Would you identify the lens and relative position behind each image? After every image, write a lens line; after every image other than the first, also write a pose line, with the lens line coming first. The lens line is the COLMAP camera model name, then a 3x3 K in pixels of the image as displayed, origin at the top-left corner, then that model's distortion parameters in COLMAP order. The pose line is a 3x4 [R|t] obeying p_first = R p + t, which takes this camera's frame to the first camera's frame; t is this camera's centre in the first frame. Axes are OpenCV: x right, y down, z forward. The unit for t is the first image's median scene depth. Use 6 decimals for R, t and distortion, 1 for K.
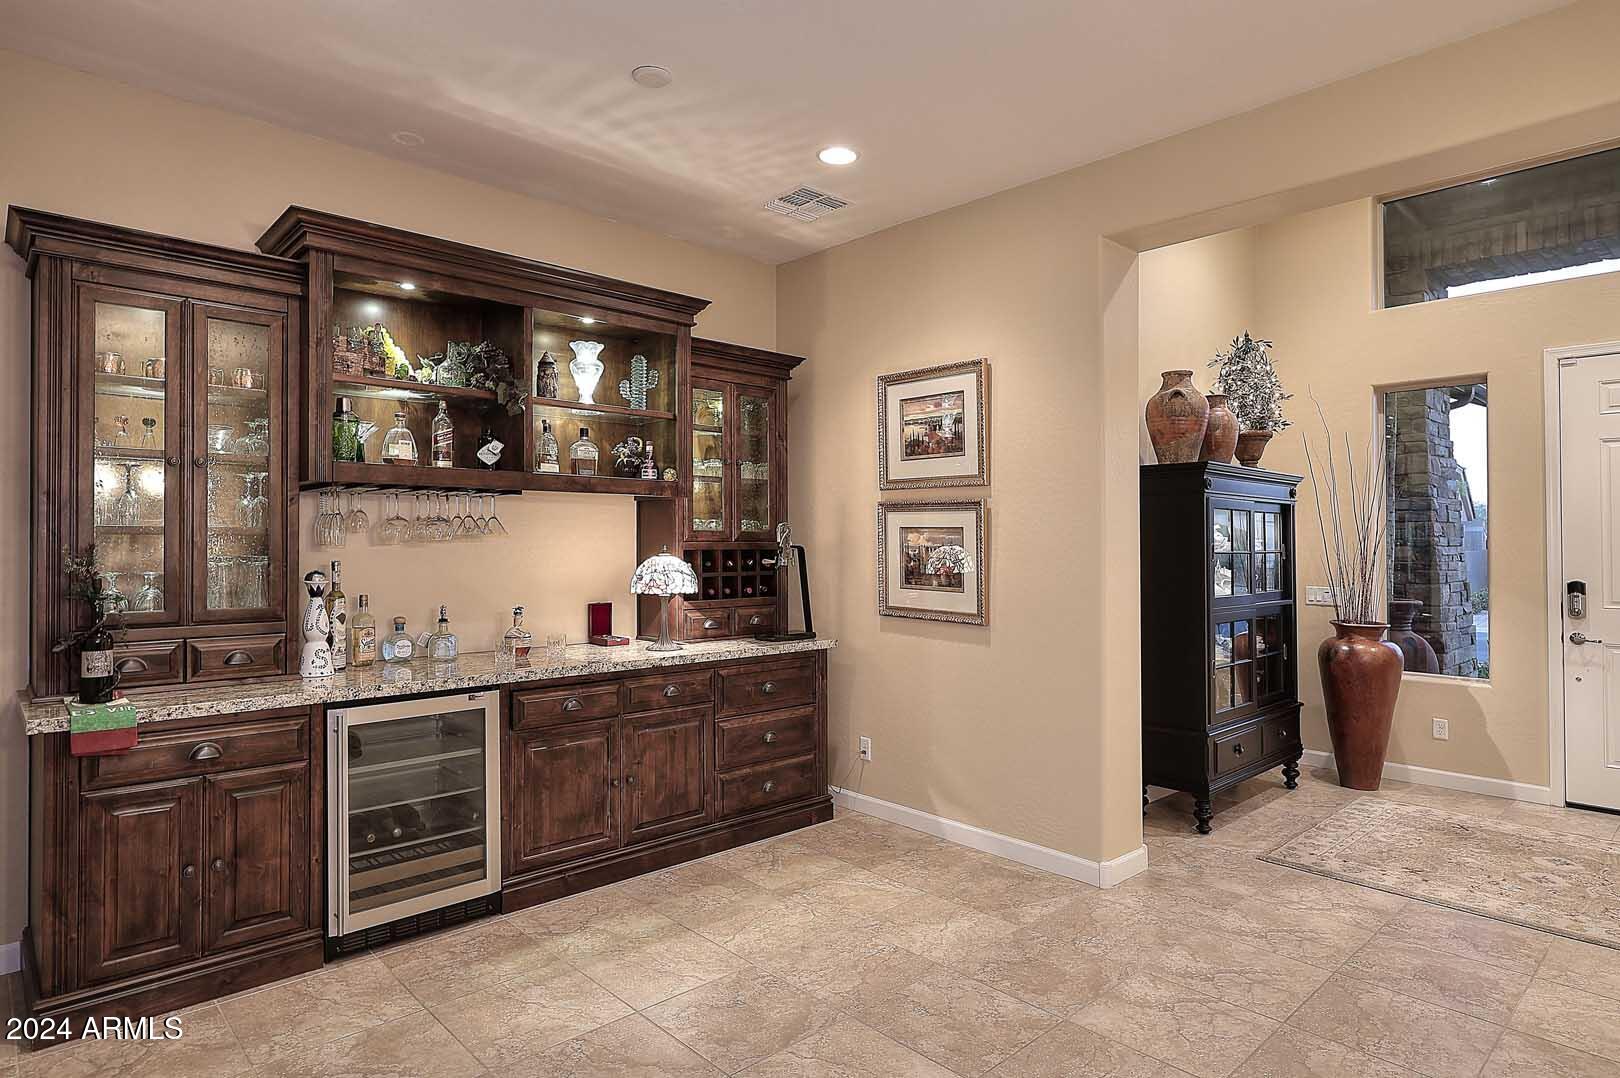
lens RADIAL K [[898.7, 0, 818.8], [0, 898.7, 526.0], [0, 0, 1]] dist [-0.003669, 0.003675]
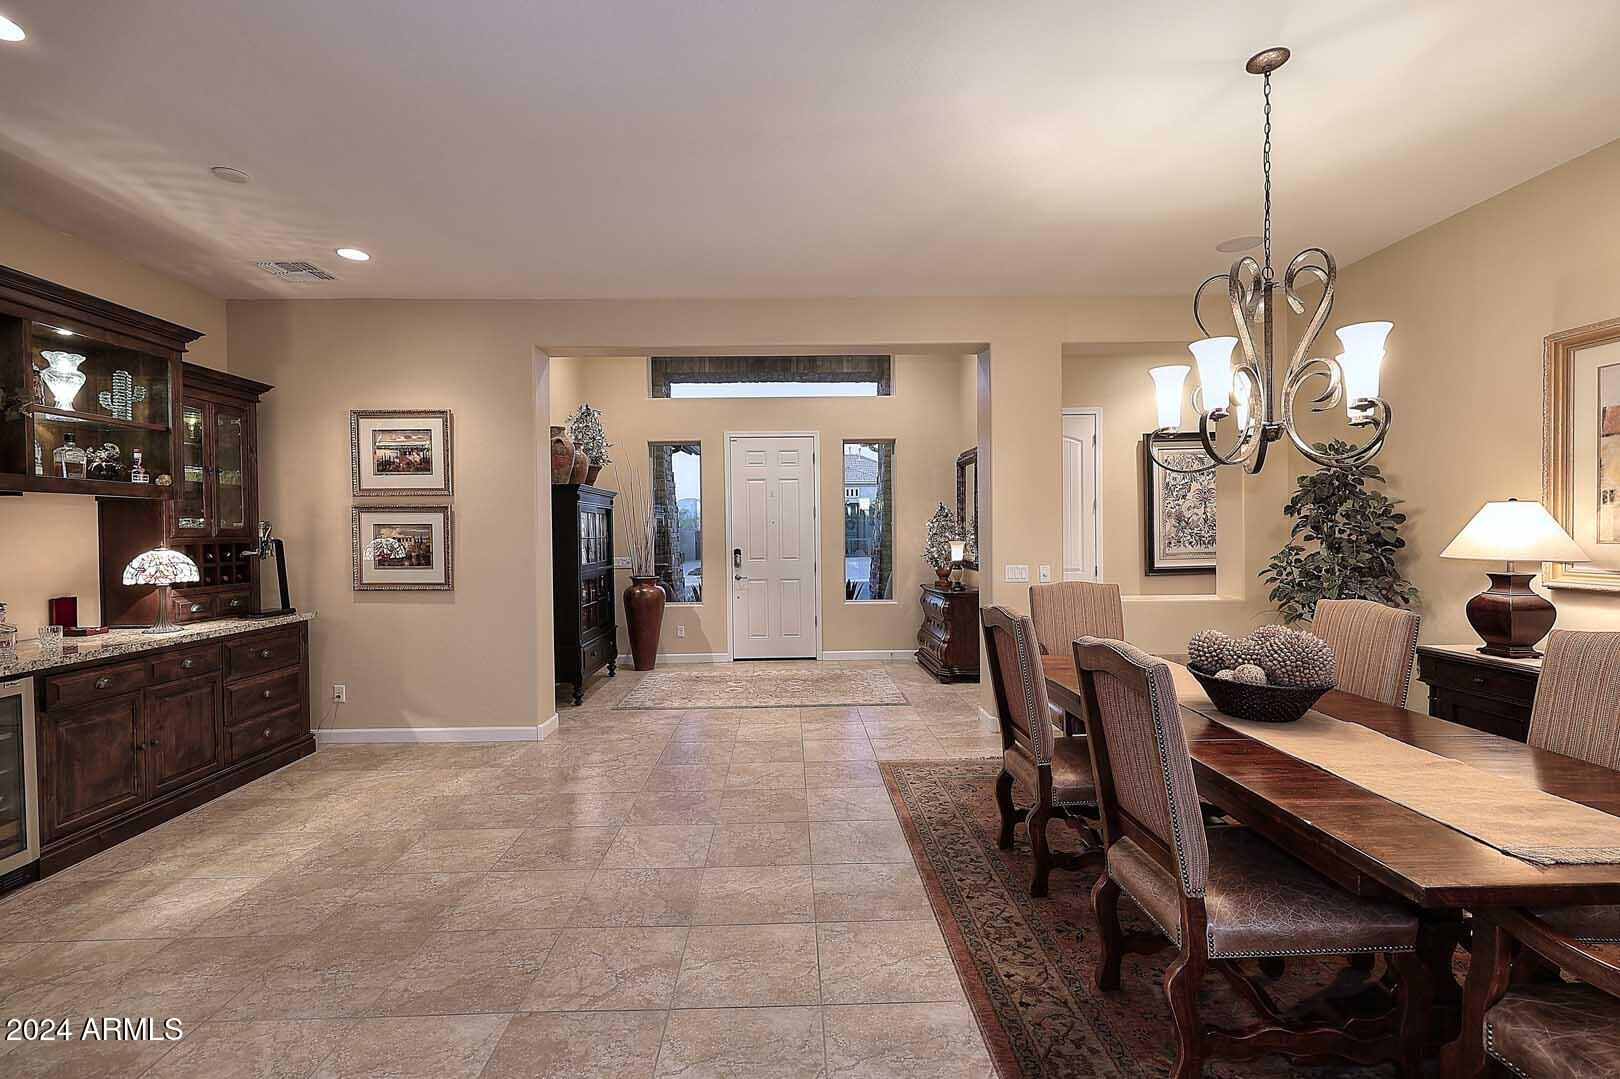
lens RADIAL K [[706.6, 0, 808.3], [0, 706.6, 535.4], [0, 0, 1]] dist [-0.001748, 0.000000]
pose [[0.665146, -0.018295, 0.746489, -0.290358], [0.002515, 0.999749, 0.022261, -0.003968], [-0.746709, -0.012929, 0.665025, -0.213754]]
